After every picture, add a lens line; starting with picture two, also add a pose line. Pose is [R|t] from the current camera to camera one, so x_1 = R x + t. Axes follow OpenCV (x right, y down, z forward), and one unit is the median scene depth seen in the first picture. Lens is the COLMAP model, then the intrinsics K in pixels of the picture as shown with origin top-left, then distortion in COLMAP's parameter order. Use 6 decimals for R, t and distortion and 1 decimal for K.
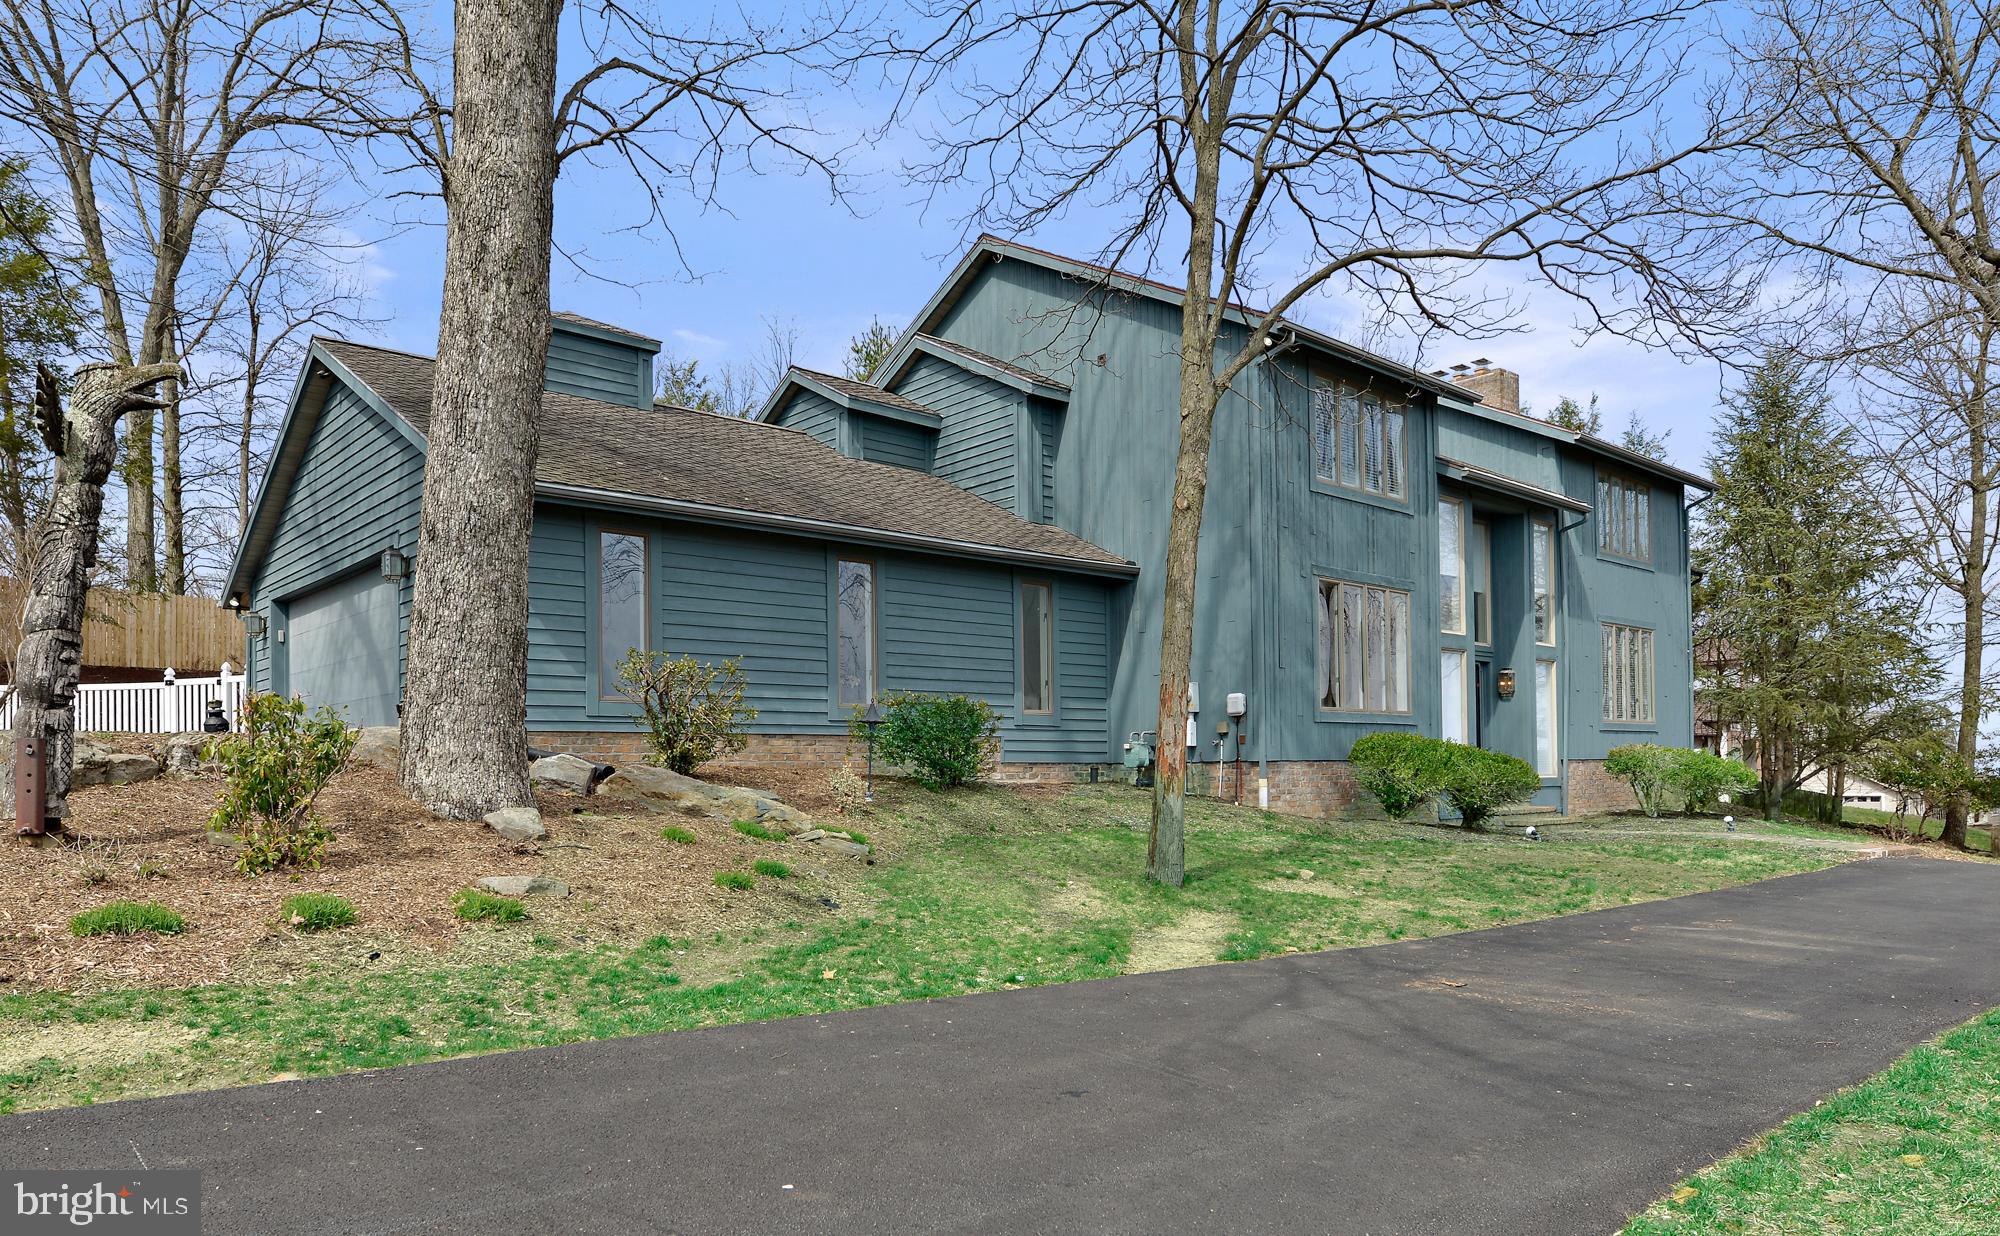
lens RADIAL K [[1288.5, 0, 960.1], [0, 1288.5, 803.2], [0, 0, 1]] dist [-0.000416, -0.001192]
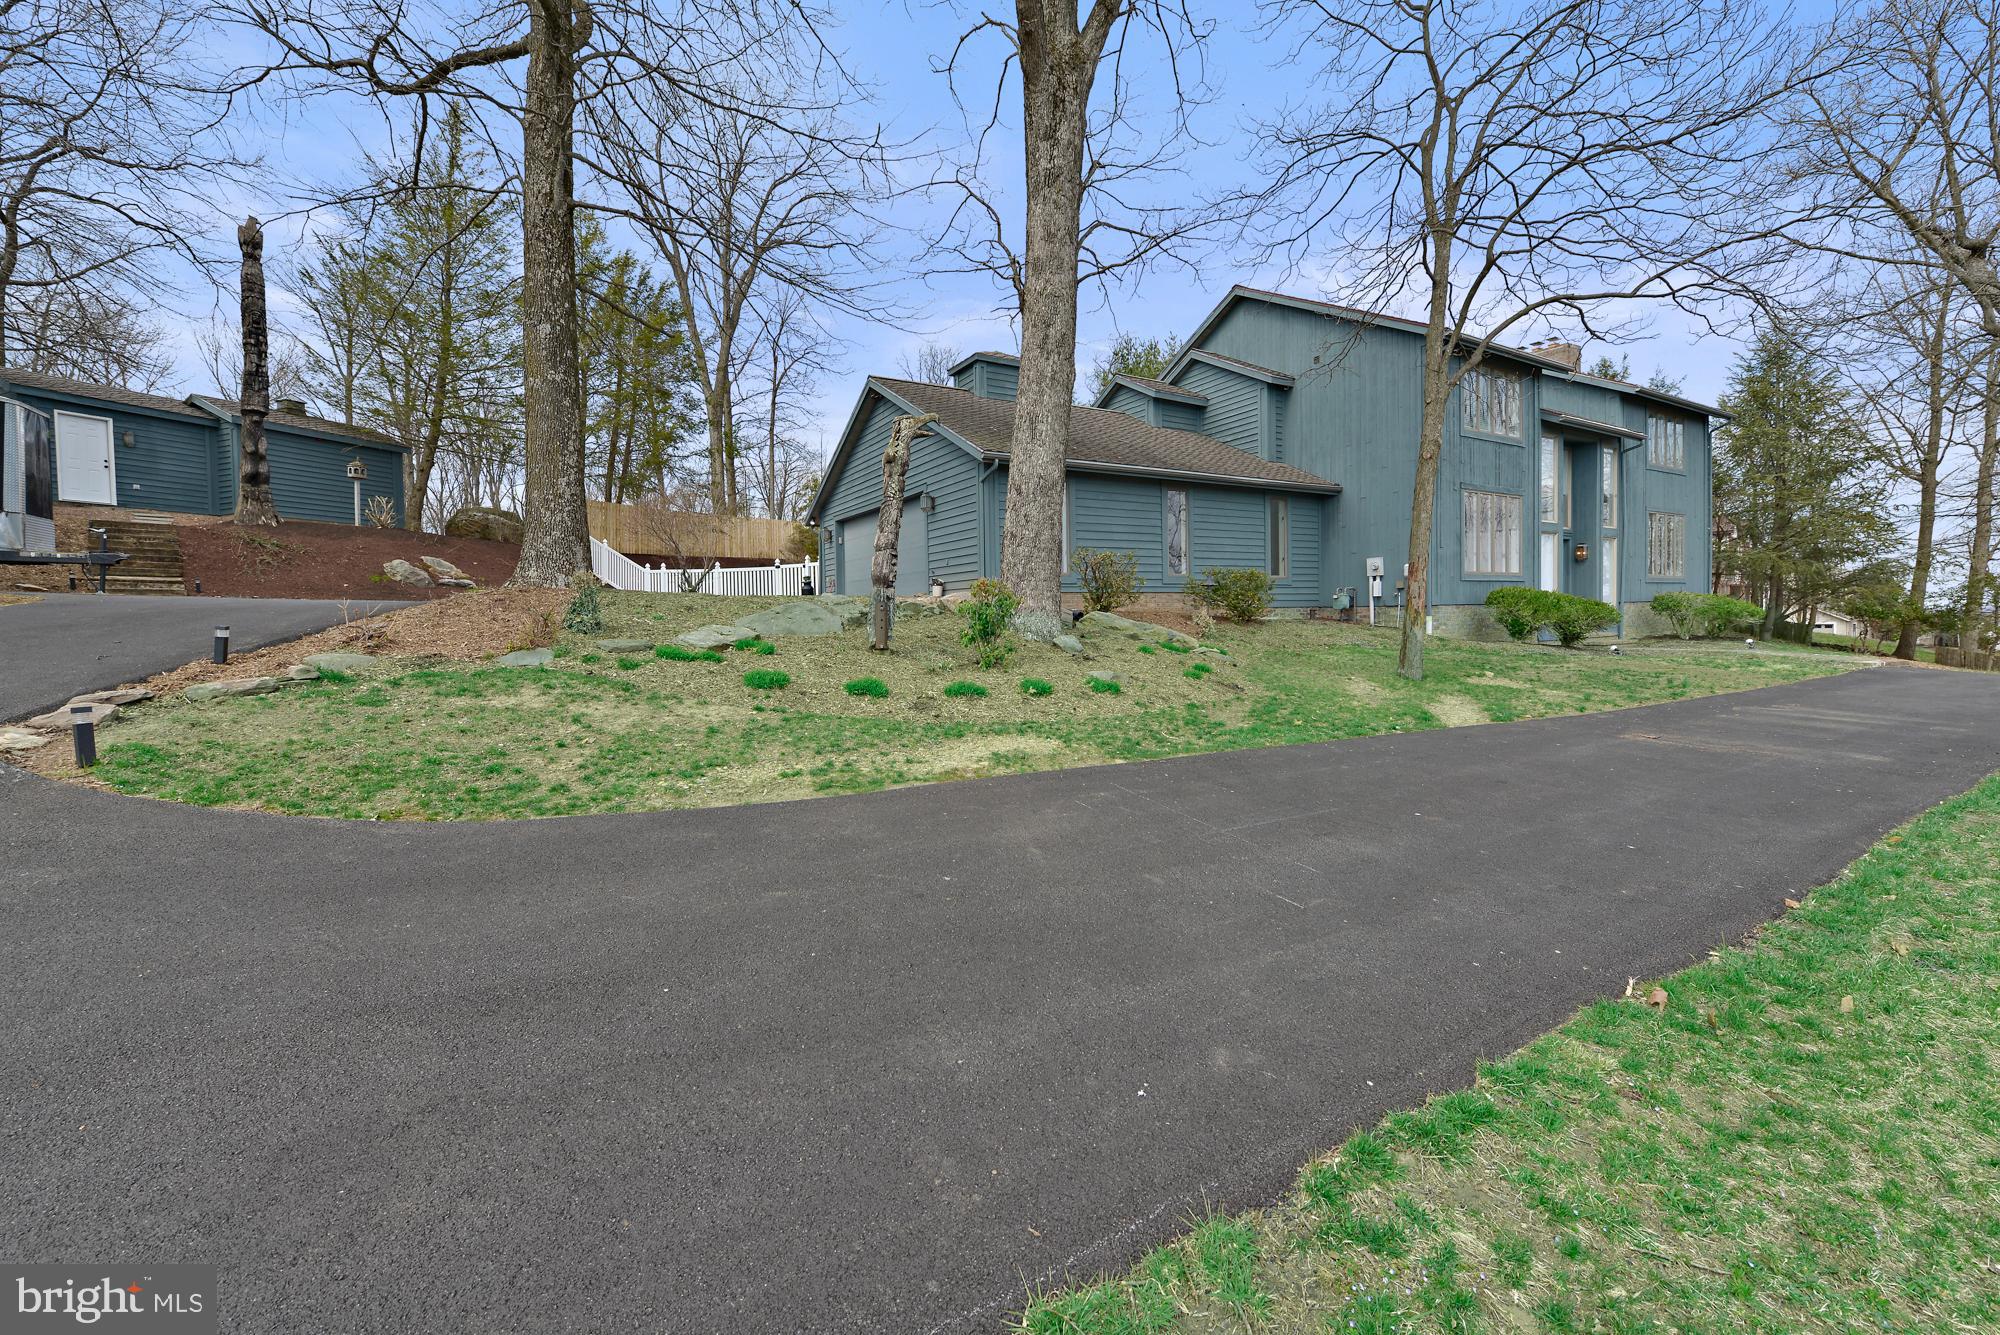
lens RADIAL K [[788.5, 0, 1006.8], [0, 788.5, 663.7], [0, 0, 1]] dist [-0.002829, -0.000110]
pose [[0.983756, 0.005396, -0.179432, -0.092957], [0.002236, 0.999102, 0.042305, -0.001800], [0.179499, -0.042019, 0.982860, -0.066118]]
